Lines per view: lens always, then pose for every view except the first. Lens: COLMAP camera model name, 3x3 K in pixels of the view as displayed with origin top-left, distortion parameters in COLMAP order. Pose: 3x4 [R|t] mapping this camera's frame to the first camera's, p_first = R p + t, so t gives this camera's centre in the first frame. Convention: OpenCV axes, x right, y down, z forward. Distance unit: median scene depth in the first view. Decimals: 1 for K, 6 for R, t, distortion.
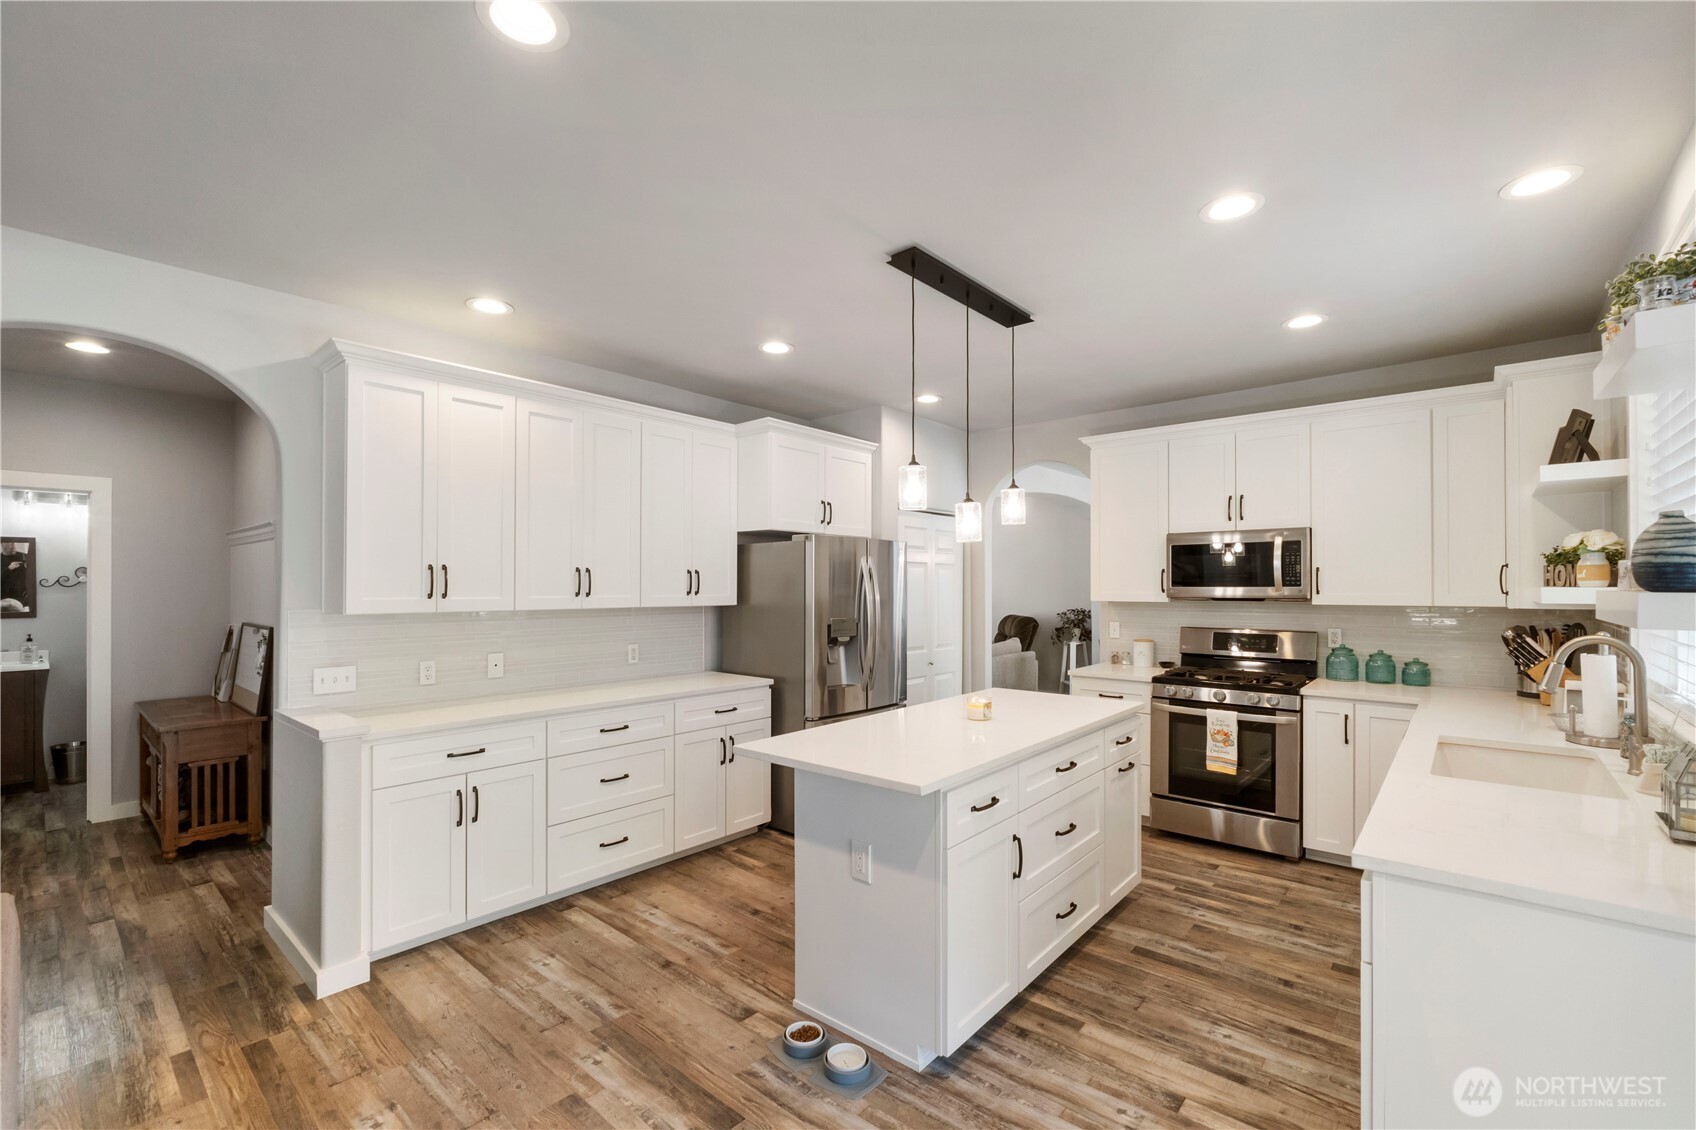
lens RADIAL K [[724.7, 0, 839.9], [0, 724.7, 590.9], [0, 0, 1]] dist [-0.008089, 0.000007]
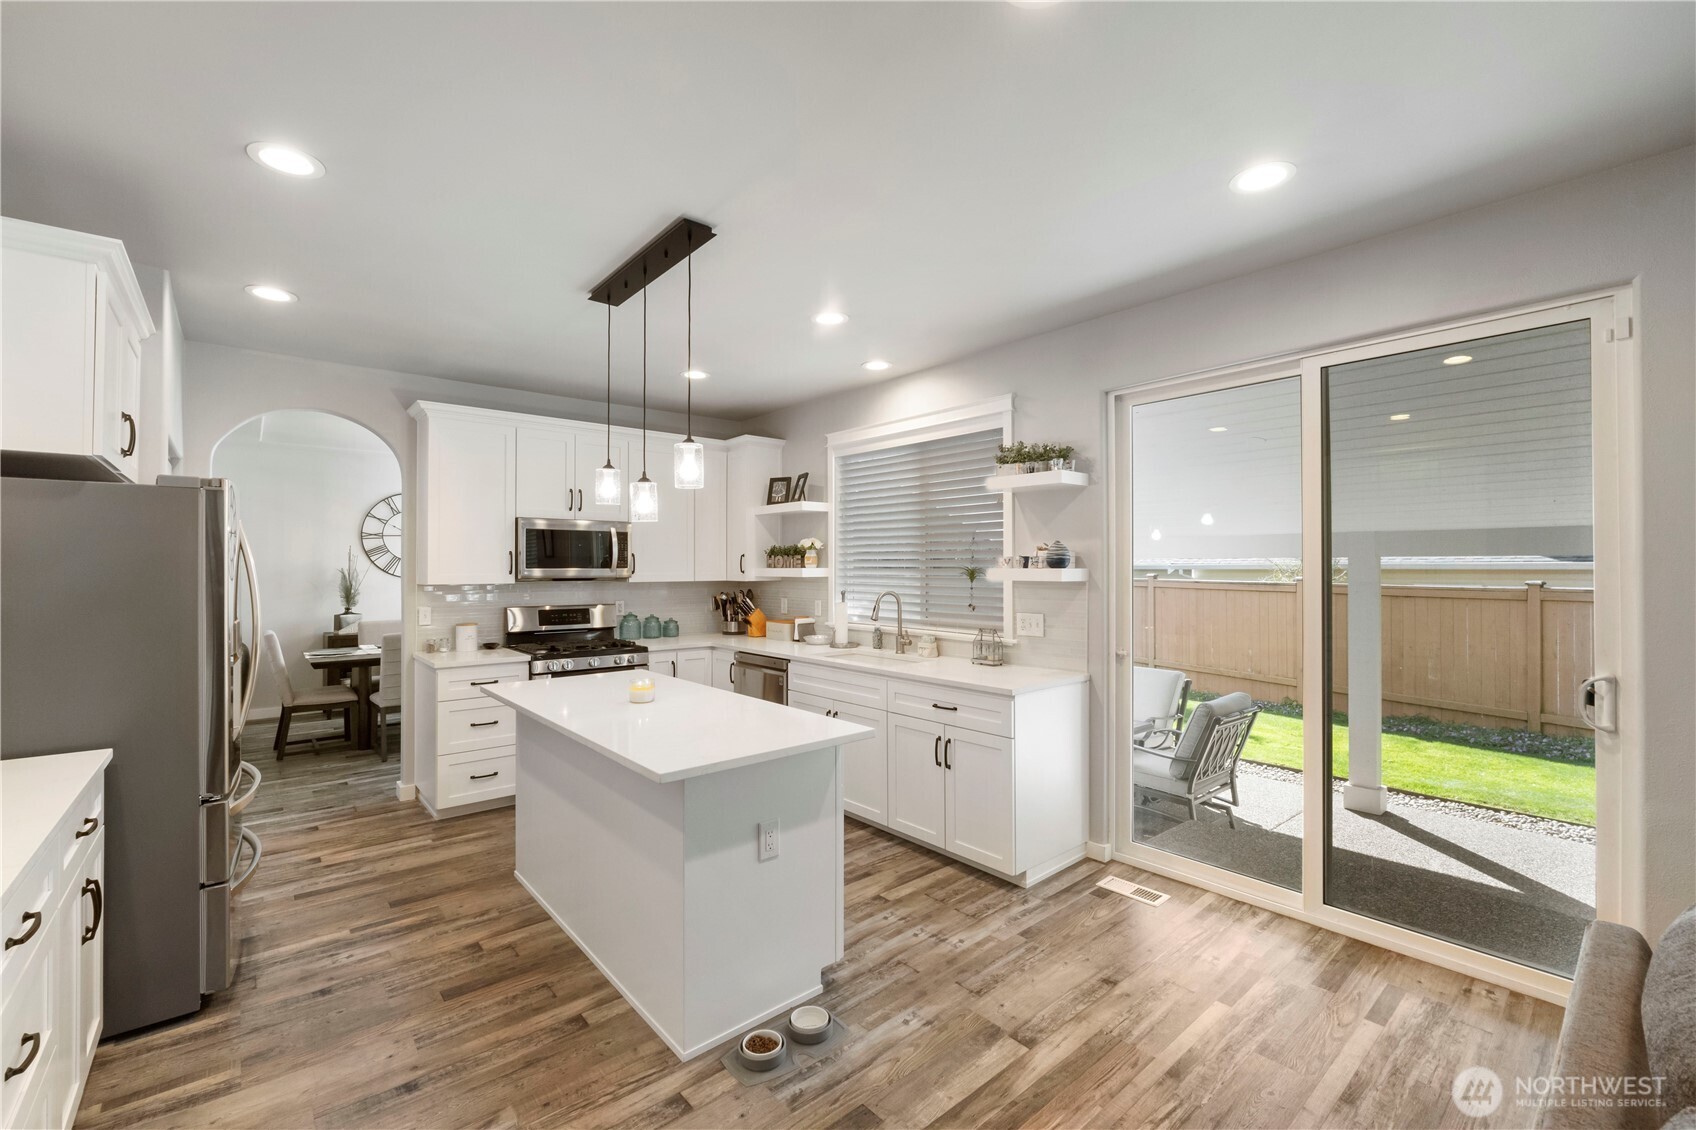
lens RADIAL K [[724.7, 0, 843.4], [0, 724.7, 559.8], [0, 0, 1]] dist [-0.008089, 0.000007]
pose [[0.134720, 0.011731, 0.990814, -0.687485], [0.006701, 0.999896, -0.012750, -0.002104], [-0.990861, 0.008357, 0.134627, 0.540469]]
